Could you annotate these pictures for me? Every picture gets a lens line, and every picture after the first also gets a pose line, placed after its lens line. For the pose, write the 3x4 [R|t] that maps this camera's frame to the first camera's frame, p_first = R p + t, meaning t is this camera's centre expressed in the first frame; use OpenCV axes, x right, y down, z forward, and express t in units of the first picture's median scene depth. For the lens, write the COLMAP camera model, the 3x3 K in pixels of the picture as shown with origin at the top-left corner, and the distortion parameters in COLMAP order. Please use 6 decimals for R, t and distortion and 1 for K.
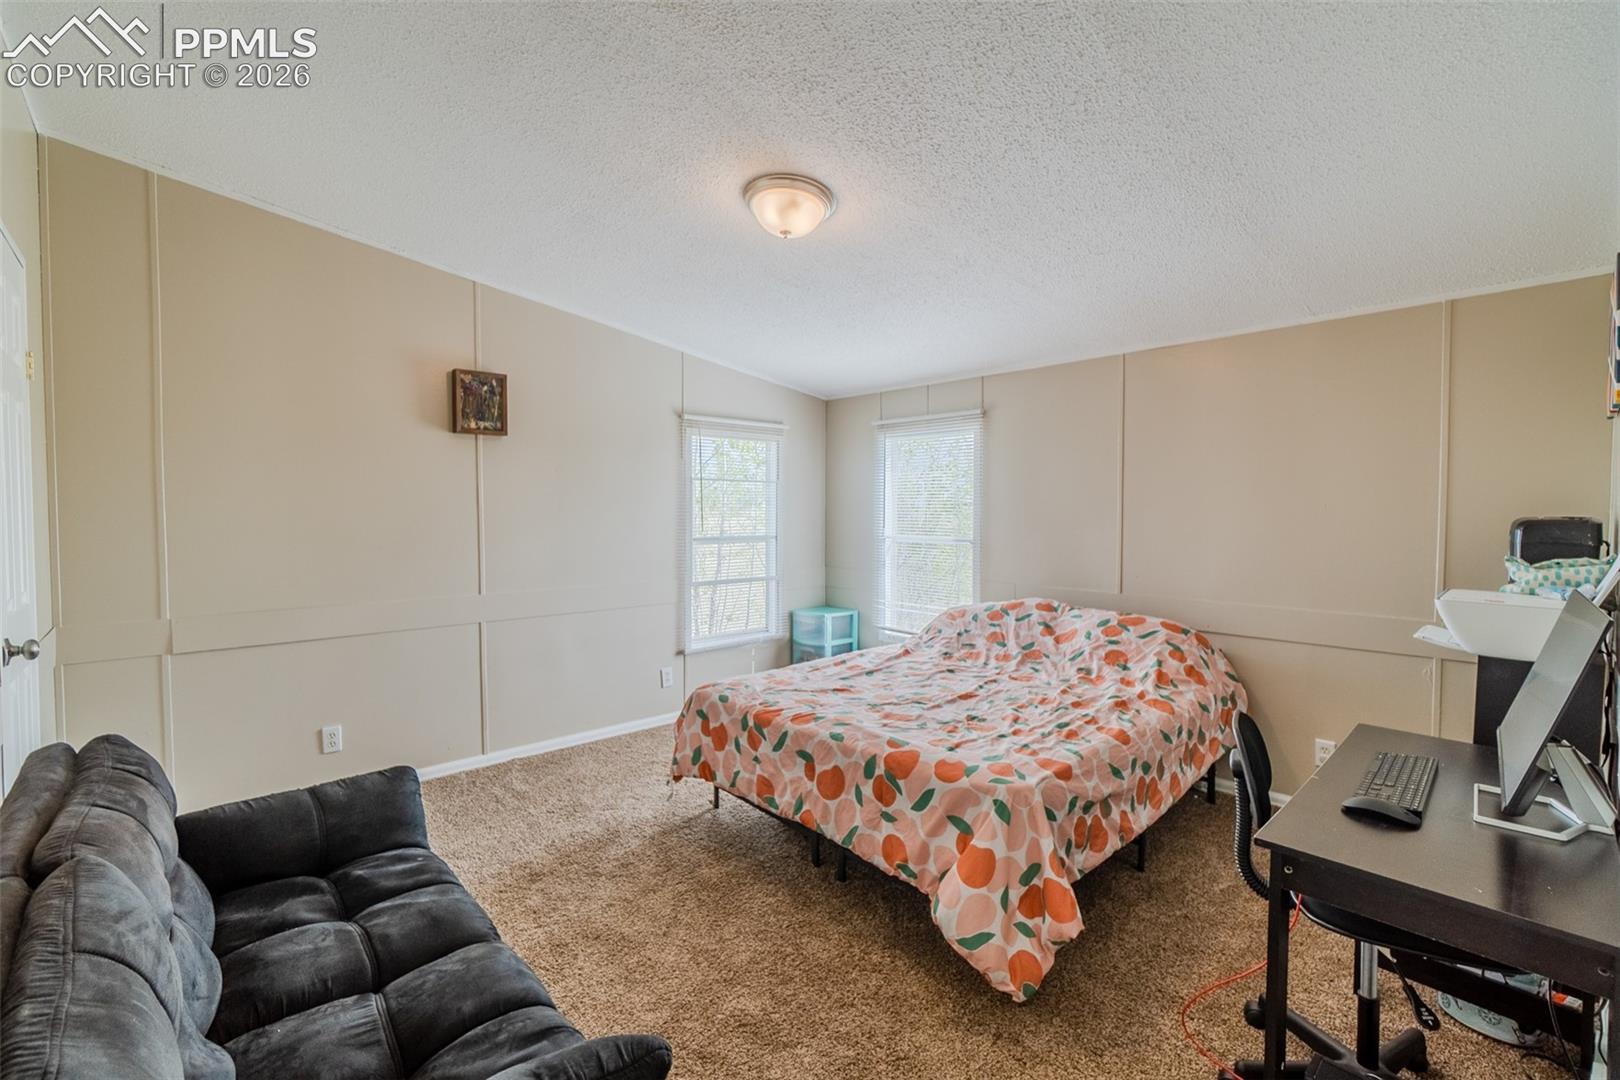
lens RADIAL K [[689.8, 0, 796.0], [0, 689.8, 531.7], [0, 0, 1]] dist [-0.003394, 0.001130]
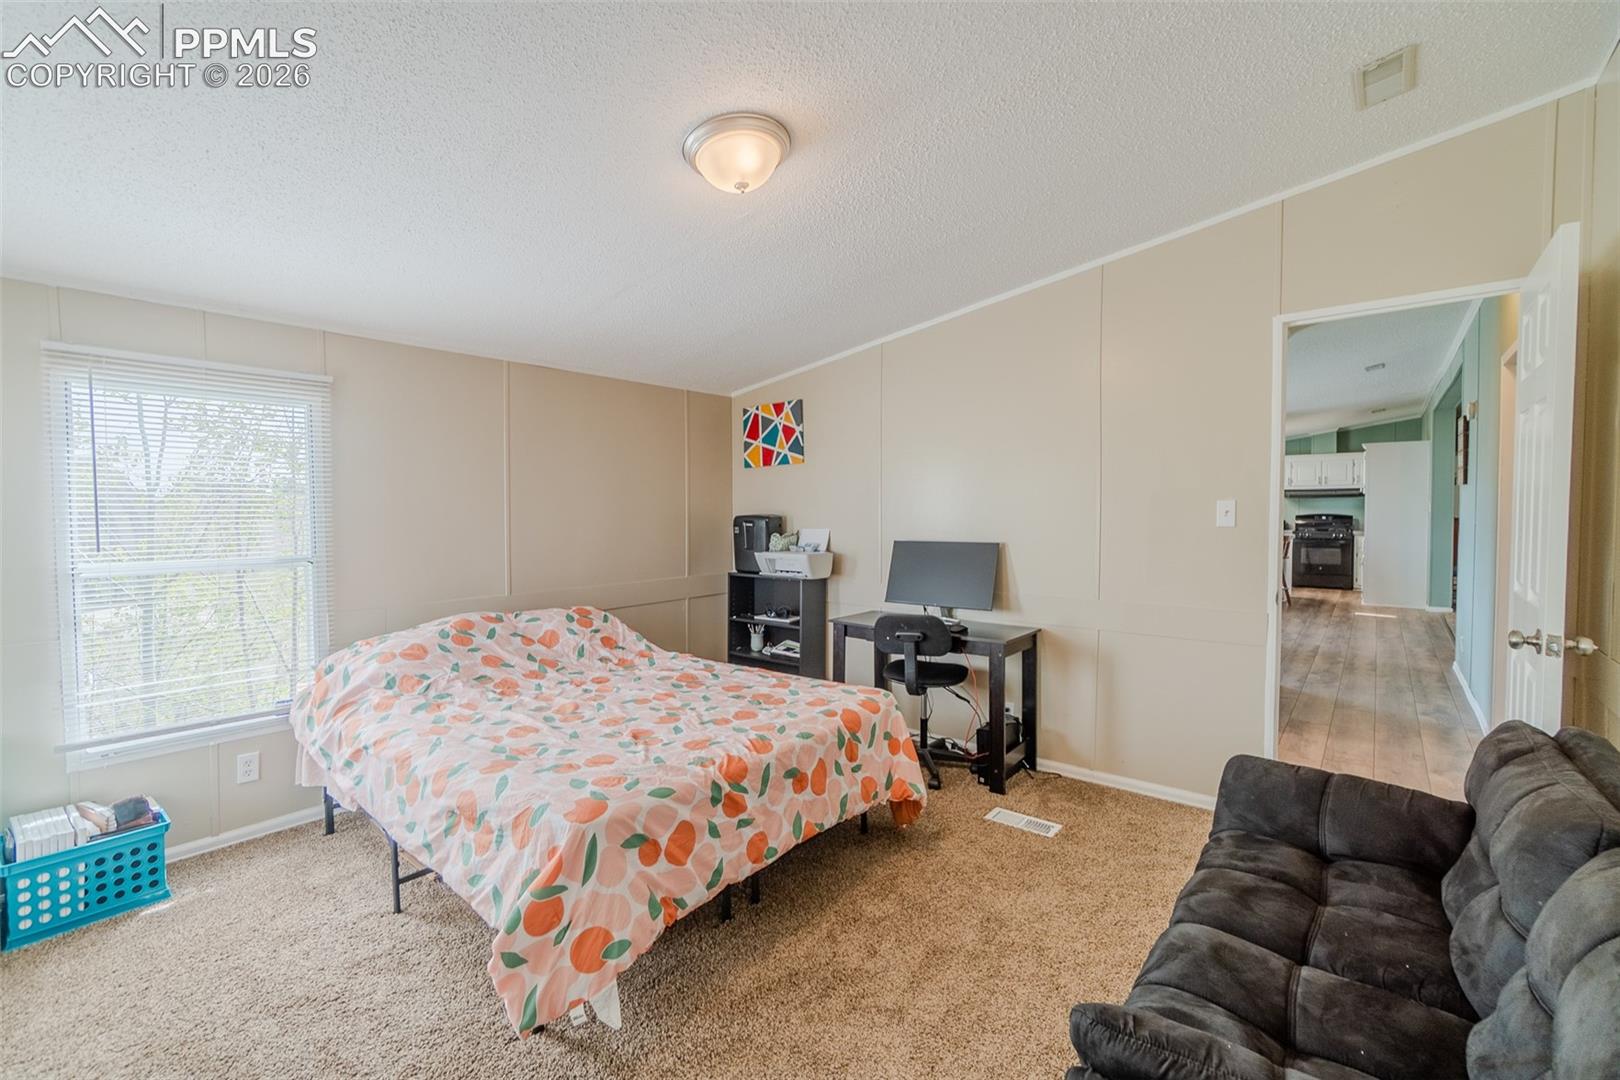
lens RADIAL K [[710.8, 0, 814.4], [0, 710.8, 533.3], [0, 0, 1]] dist [0.001685, 0.005941]
pose [[-0.150120, -0.027595, 0.988283, -0.871982], [0.046309, 0.998317, 0.034910, -0.031348], [-0.987583, 0.051007, -0.148590, 1.017970]]
